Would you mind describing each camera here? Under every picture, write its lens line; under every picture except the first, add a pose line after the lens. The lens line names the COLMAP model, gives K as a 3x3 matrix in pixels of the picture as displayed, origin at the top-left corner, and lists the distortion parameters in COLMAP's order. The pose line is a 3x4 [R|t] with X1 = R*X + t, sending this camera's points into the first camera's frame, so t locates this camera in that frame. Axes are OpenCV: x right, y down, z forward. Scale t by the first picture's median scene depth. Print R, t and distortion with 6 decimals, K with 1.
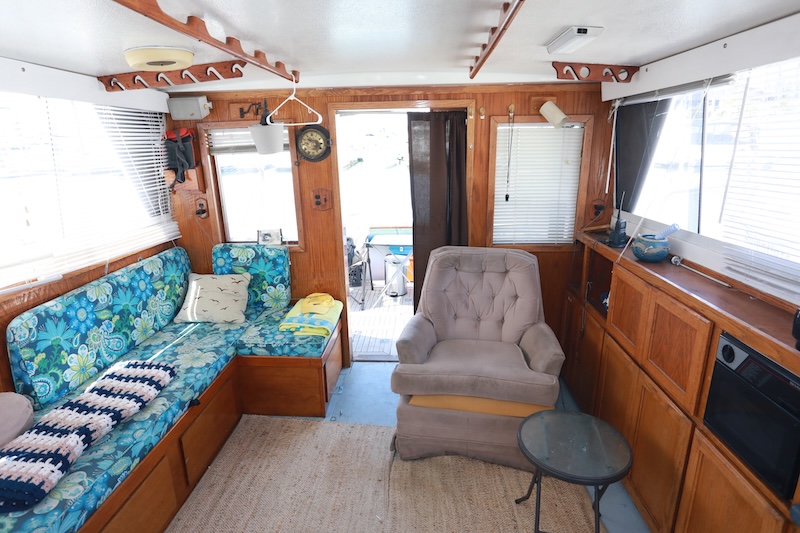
lens RADIAL K [[447.2, 0, 401.6], [0, 447.2, 262.6], [0, 0, 1]] dist [-0.054813, 0.001082]
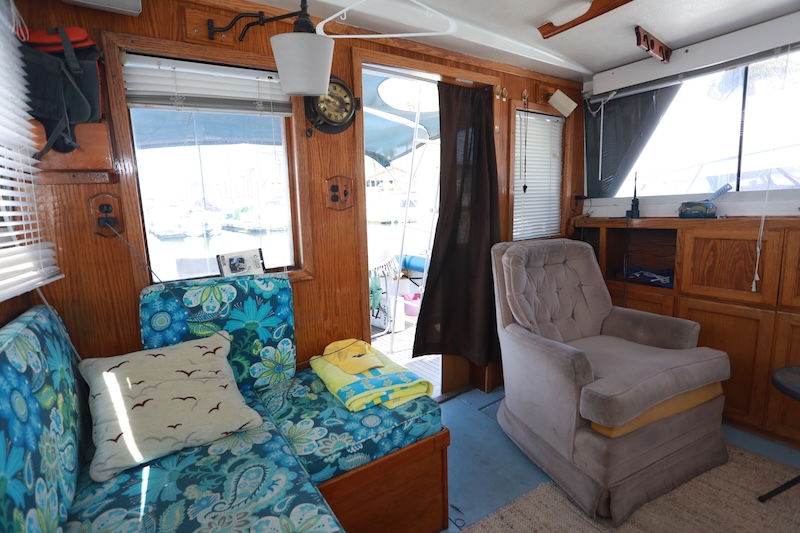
lens RADIAL K [[385.3, 0, 398.3], [0, 385.3, 264.5], [0, 0, 1]] dist [-0.064796, 0.024454]
pose [[0.799881, -0.109507, 0.590084, -0.465714], [0.188459, 0.979310, -0.073724, 0.019150], [-0.569802, 0.170177, 0.803969, 0.533203]]
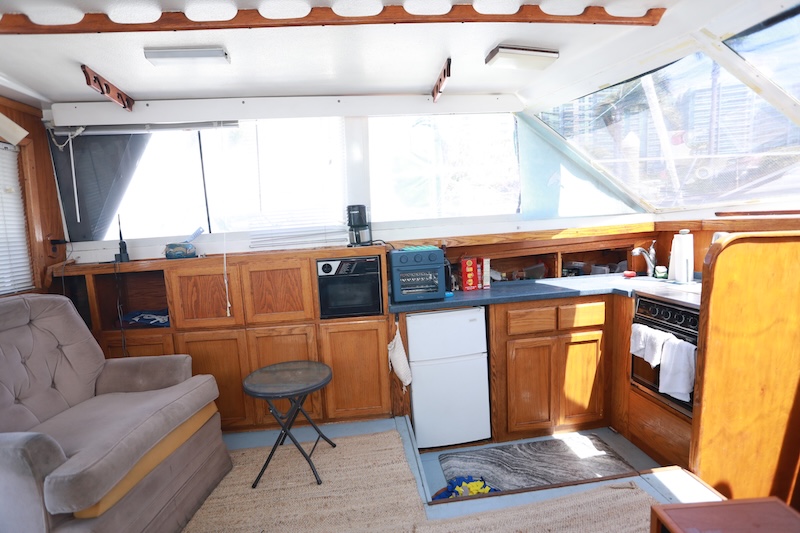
lens RADIAL K [[385.3, 0, 398.3], [0, 385.3, 264.5], [0, 0, 1]] dist [-0.064796, 0.024454]
pose [[-0.171893, -0.081120, 0.981770, -0.429301], [0.307568, 0.942366, 0.131715, 0.035708], [-0.935871, 0.324602, -0.137036, 0.452735]]
